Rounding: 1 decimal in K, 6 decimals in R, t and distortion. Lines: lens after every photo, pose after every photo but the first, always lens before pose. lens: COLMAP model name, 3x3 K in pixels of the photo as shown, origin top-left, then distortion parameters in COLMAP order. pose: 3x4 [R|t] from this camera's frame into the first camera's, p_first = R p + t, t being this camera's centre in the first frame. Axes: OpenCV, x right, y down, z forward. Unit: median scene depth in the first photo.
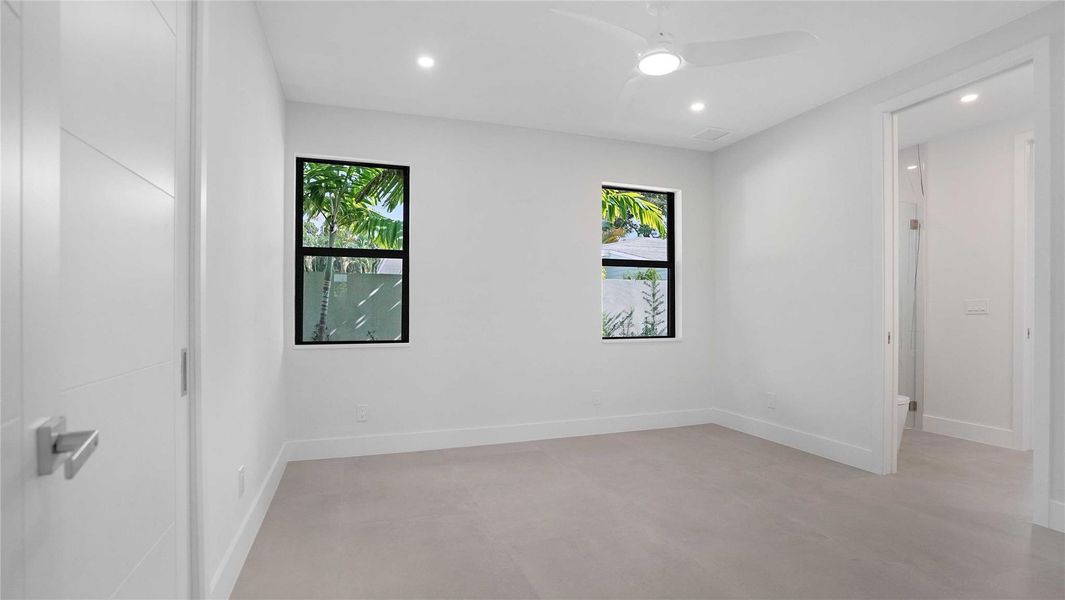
lens RADIAL K [[497.1, 0, 532.5], [0, 497.1, 300.0], [0, 0, 1]] dist [0.001198, 0.000231]
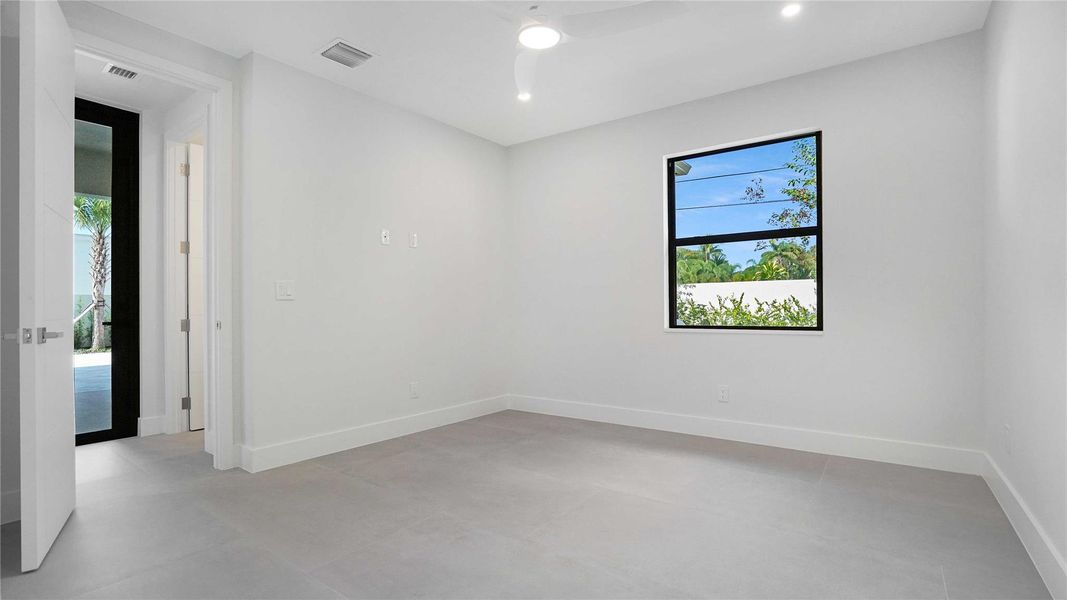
lens RADIAL K [[498.1, 0, 533.5], [0, 498.1, 300.0], [0, 0, 1]] dist [0.001198, 0.000231]
pose [[0.584064, -0.010422, -0.811641, 0.626452], [0.037159, 0.999213, 0.013909, 0.004680], [0.810857, -0.038284, 0.583991, 0.229330]]
